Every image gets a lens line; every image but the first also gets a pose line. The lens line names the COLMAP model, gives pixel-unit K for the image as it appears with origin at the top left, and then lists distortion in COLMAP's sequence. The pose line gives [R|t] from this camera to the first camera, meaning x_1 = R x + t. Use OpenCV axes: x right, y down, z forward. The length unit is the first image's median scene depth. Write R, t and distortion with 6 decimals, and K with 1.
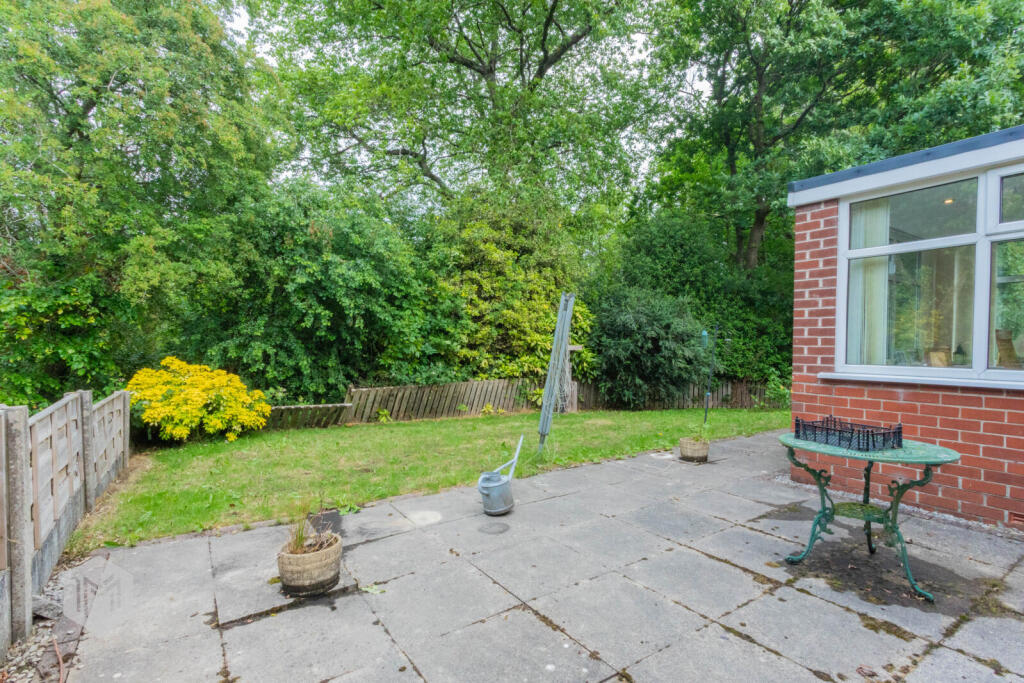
lens RADIAL K [[475.6, 0, 513.8], [0, 475.6, 353.2], [0, 0, 1]] dist [0.000006, 0.000095]
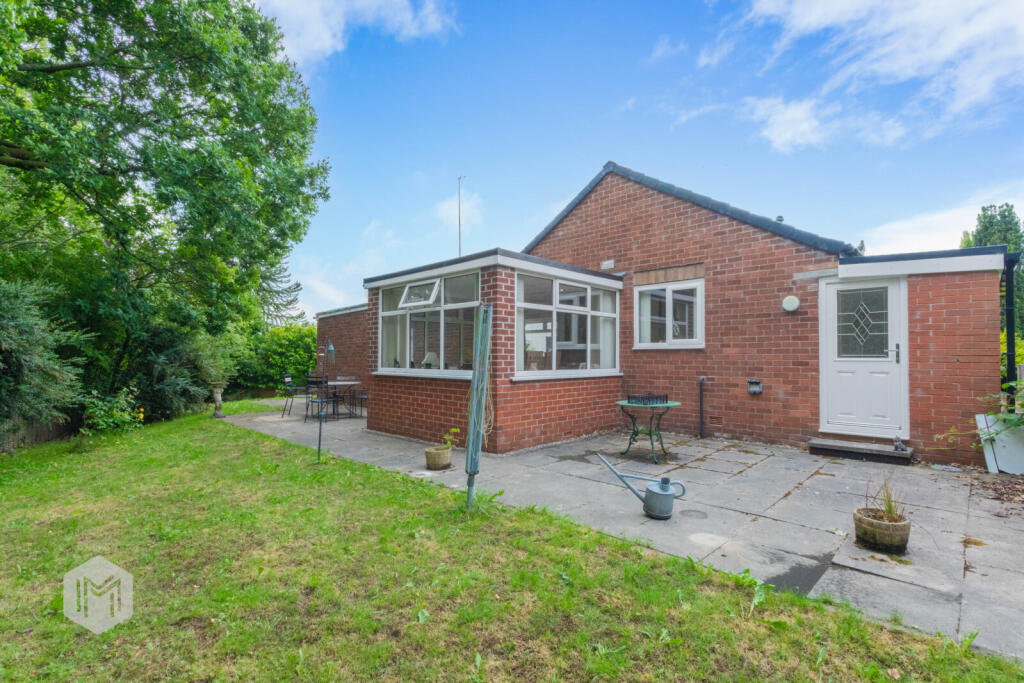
lens RADIAL K [[475.6, 0, 513.8], [0, 475.6, 353.2], [0, 0, 1]] dist [0.000006, 0.000095]
pose [[-0.184100, 0.004511, 0.982897, -1.086423], [0.019391, 0.999812, -0.000956, -0.044919], [-0.982716, 0.018884, -0.184153, 1.578966]]
